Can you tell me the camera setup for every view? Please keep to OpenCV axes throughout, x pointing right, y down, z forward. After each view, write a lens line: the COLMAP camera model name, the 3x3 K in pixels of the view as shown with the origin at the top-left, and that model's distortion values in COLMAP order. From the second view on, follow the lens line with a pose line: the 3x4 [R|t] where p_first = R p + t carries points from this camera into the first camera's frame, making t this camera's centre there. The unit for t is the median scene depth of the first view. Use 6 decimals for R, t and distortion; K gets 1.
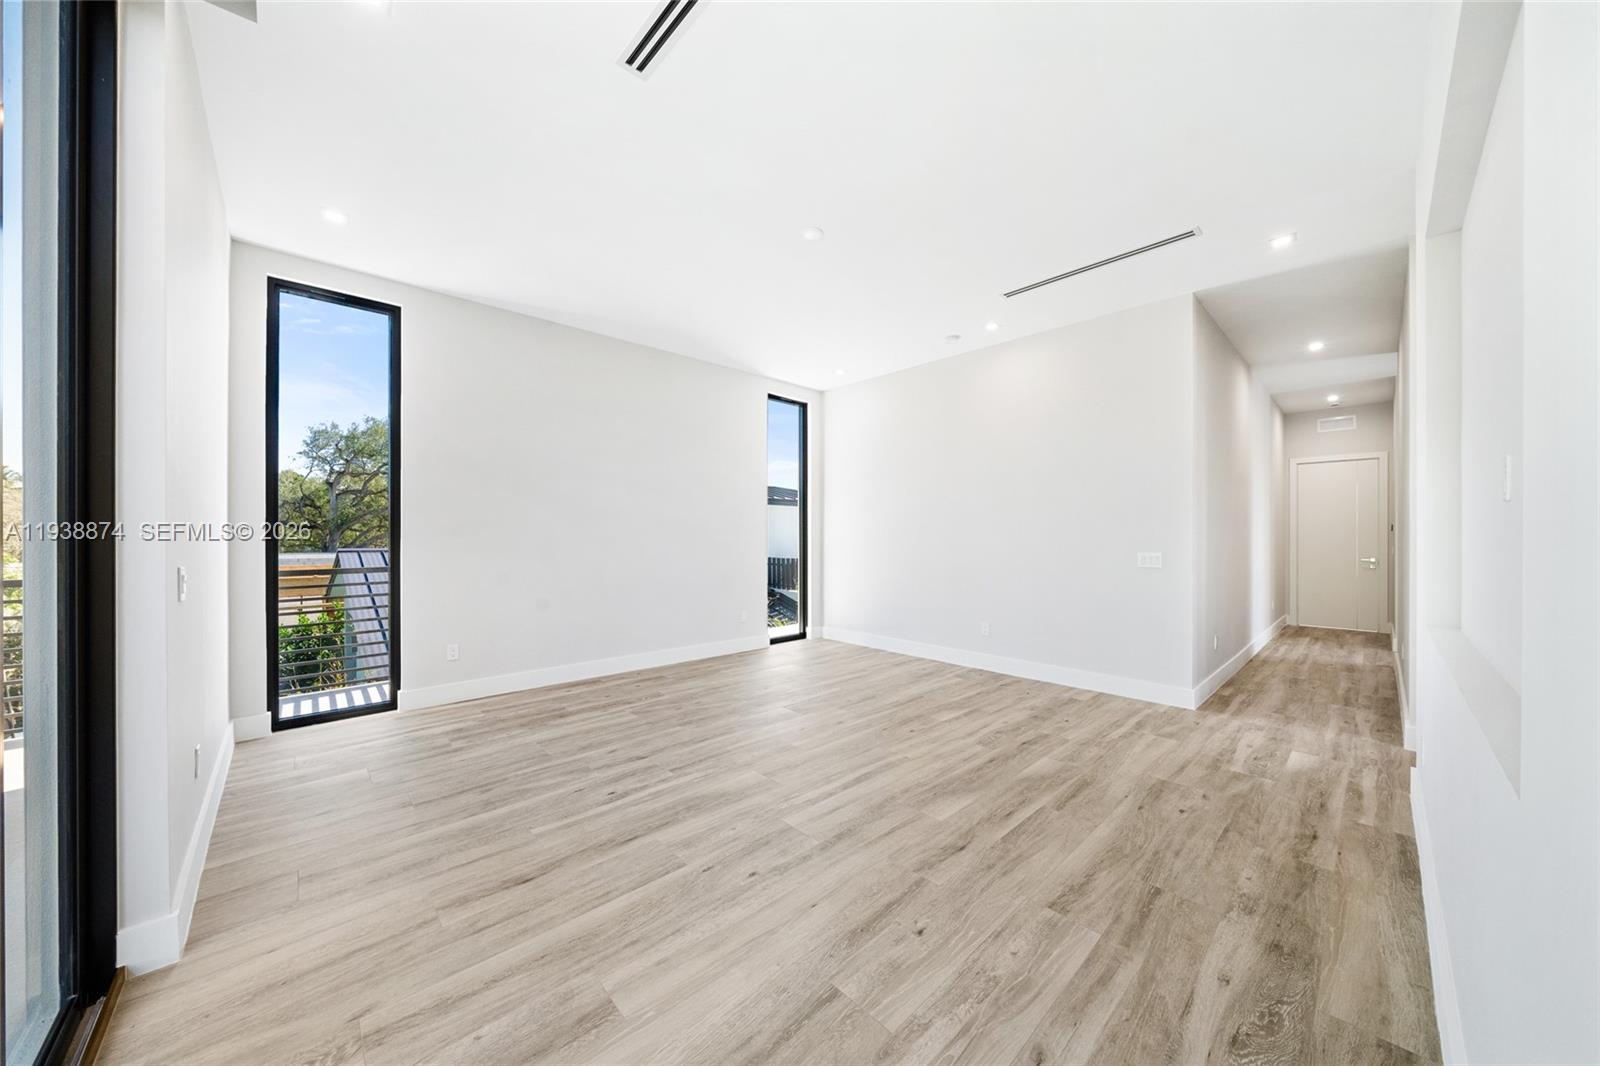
lens RADIAL K [[547.8, 0, 784.2], [0, 547.8, 535.0], [0, 0, 1]] dist [-0.001555, -0.000005]
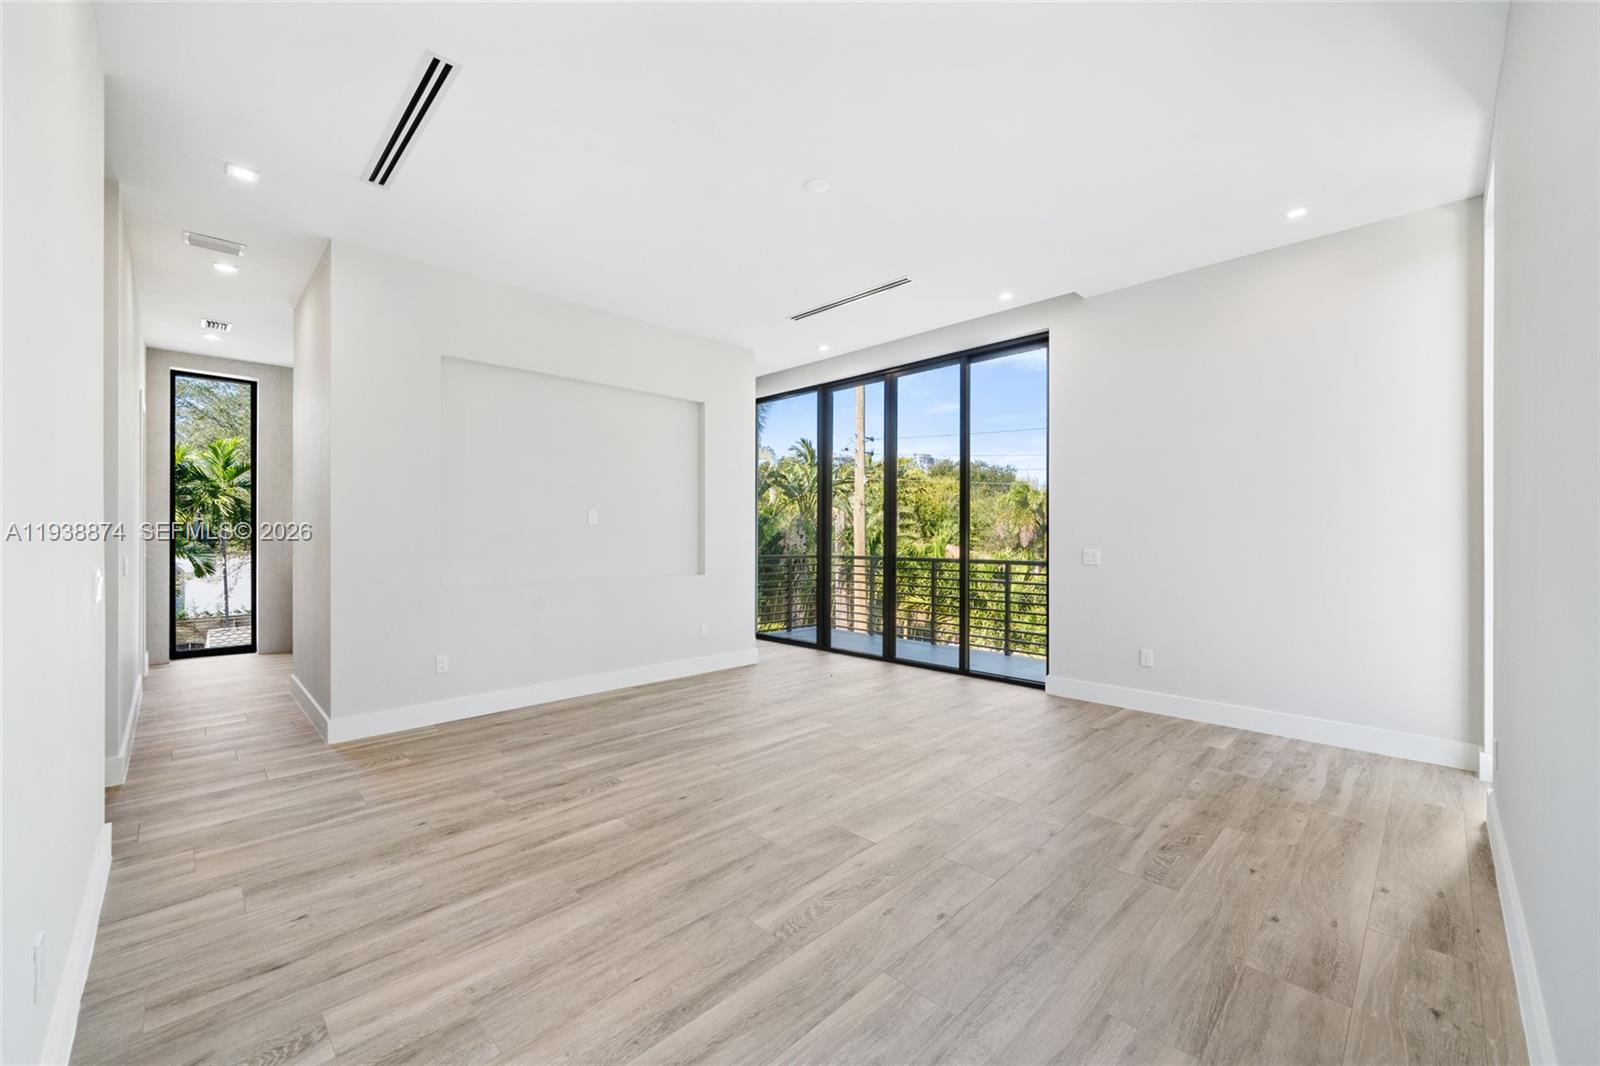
lens RADIAL K [[618.8, 0, 793.1], [0, 618.8, 535.2], [0, 0, 1]] dist [0.002548, 0.000178]
pose [[-0.999133, -0.000166, -0.041634, 0.112234], [-0.000085, 0.999998, -0.001946, 0.004603], [0.041635, -0.001941, -0.999131, 1.729074]]
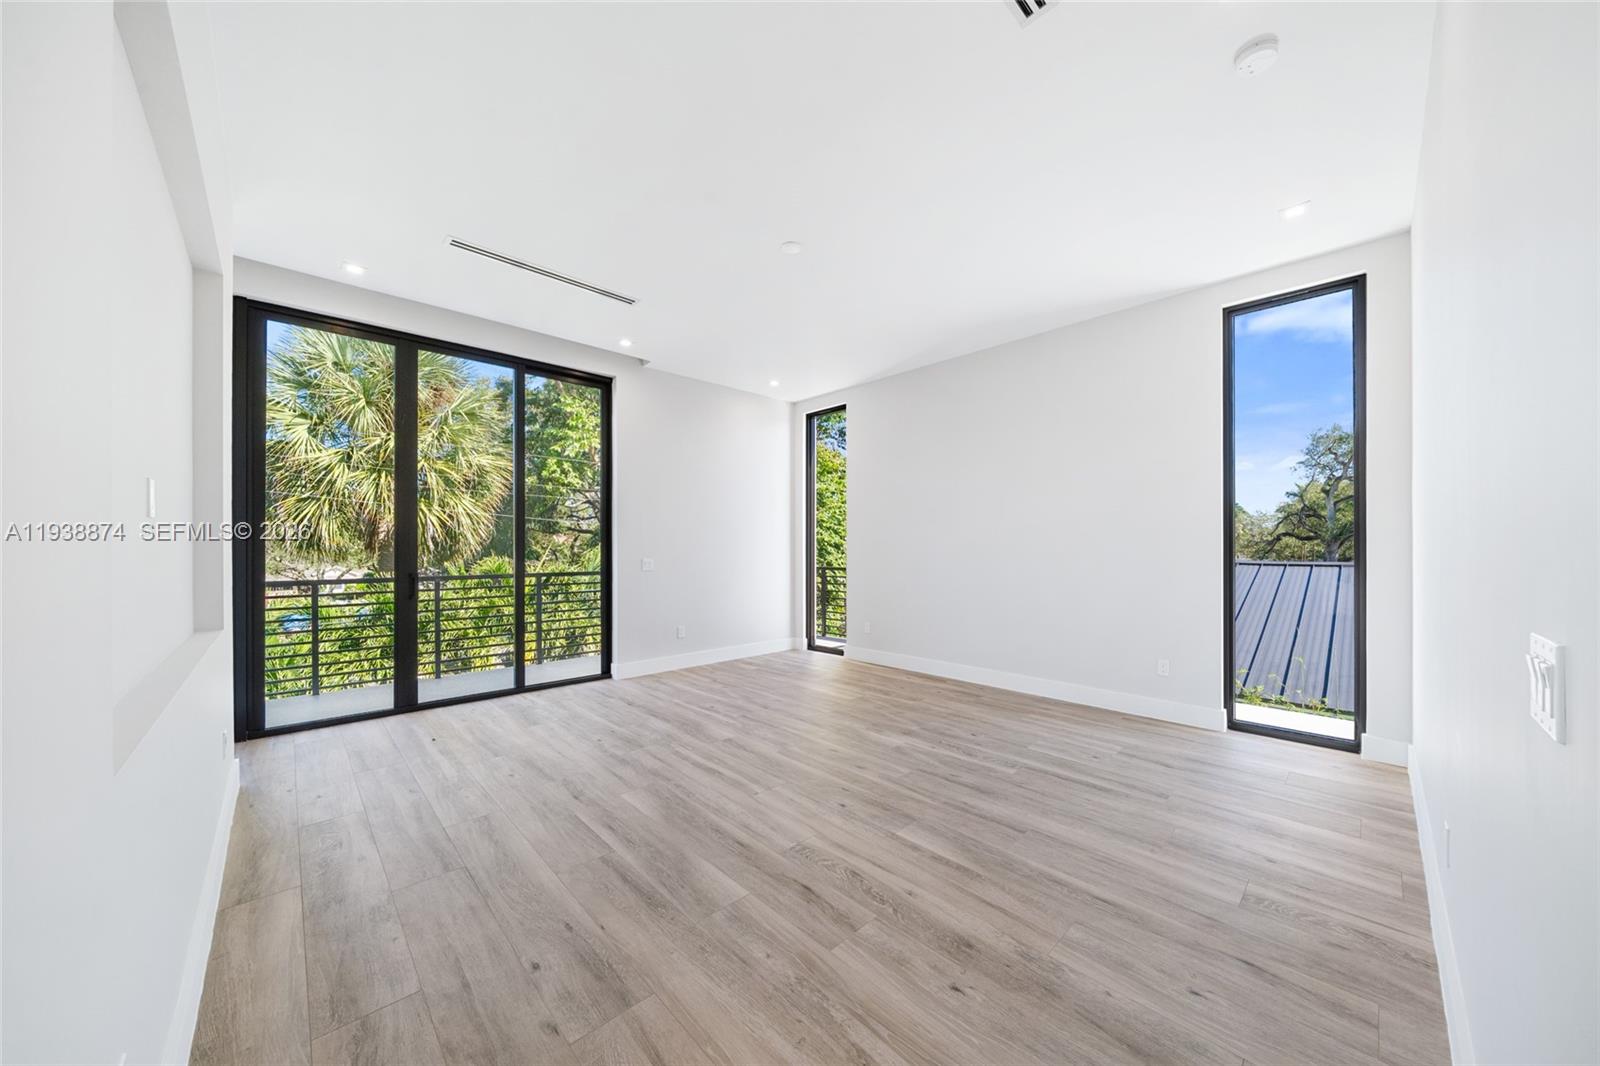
lens RADIAL K [[547.8, 0, 791.8], [0, 547.8, 546.5], [0, 0, 1]] dist [-0.001555, -0.000005]
pose [[0.008649, -0.006228, -0.999943, 0.922443], [0.005007, 0.999968, -0.006185, 0.008390], [0.999950, -0.004953, 0.008680, 0.868761]]
